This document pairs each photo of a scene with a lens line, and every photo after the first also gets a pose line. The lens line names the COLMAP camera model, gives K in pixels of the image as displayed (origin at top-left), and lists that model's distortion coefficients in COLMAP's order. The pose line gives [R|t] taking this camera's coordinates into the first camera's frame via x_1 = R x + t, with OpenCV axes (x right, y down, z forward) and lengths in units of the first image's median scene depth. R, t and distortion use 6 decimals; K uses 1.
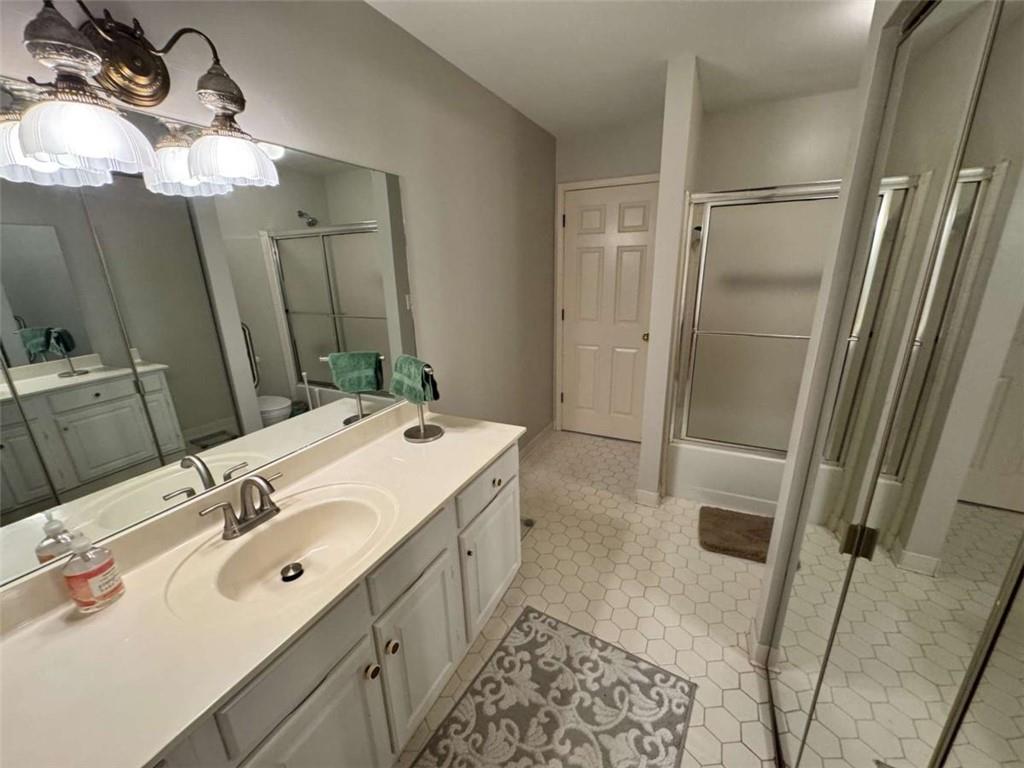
lens RADIAL K [[406.2, 0, 509.4], [0, 406.2, 390.2], [0, 0, 1]] dist [-0.000835, 0.000768]
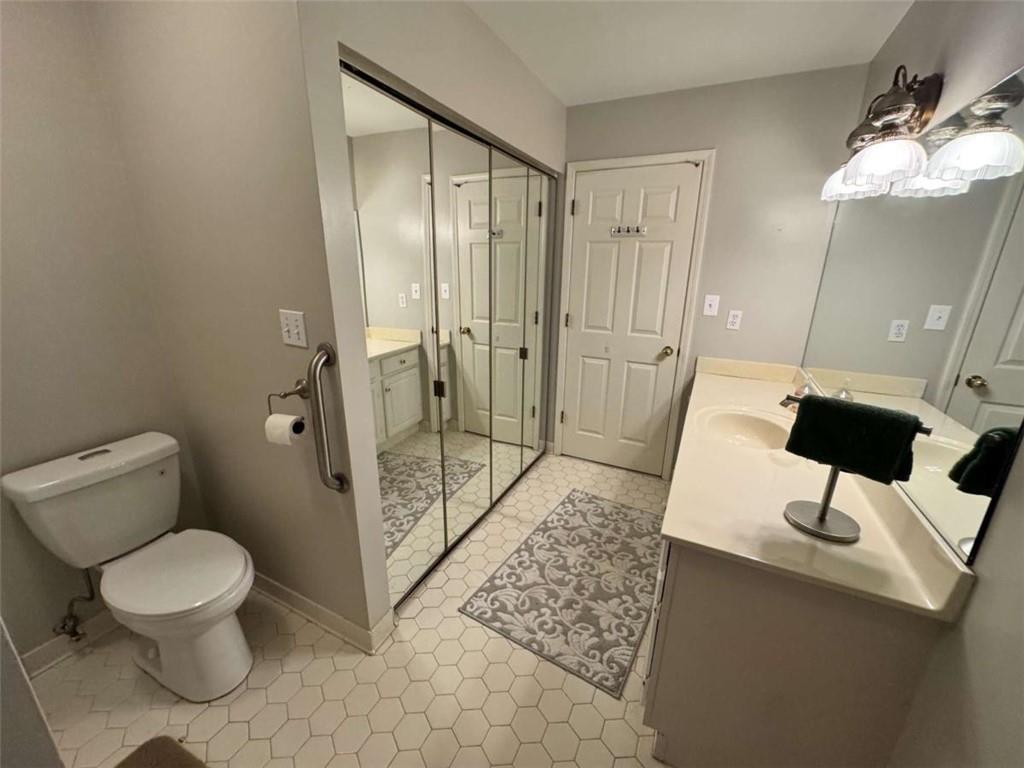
lens RADIAL K [[406.2, 0, 513.5], [0, 406.2, 382.6], [0, 0, 1]] dist [-0.000835, 0.000768]
pose [[-0.999899, 0.013228, -0.005119, 0.284411], [0.008195, 0.833325, 0.552722, -0.460446], [0.011577, 0.552625, -0.833350, 1.553114]]
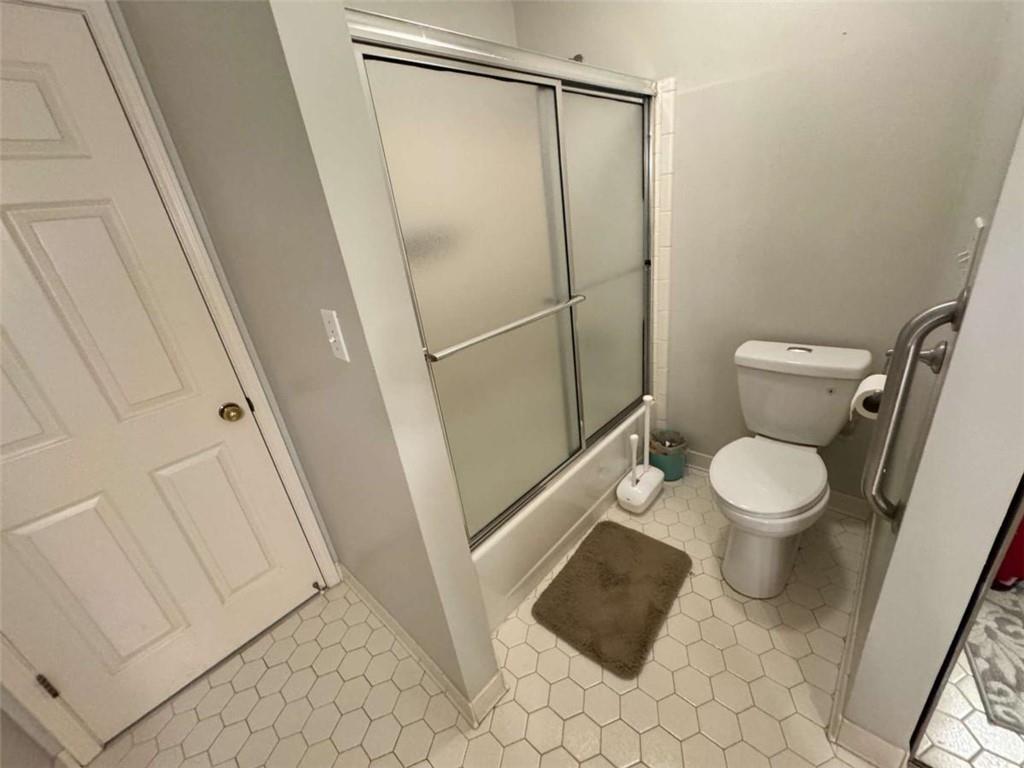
lens RADIAL K [[406.2, 0, 510.7], [0, 406.2, 388.4], [0, 0, 1]] dist [-0.000835, 0.000768]
pose [[0.285631, -0.389248, 0.875729, 0.103267], [0.401180, 0.878442, 0.259603, -0.299961], [-0.870327, 0.277174, 0.407069, 1.128225]]
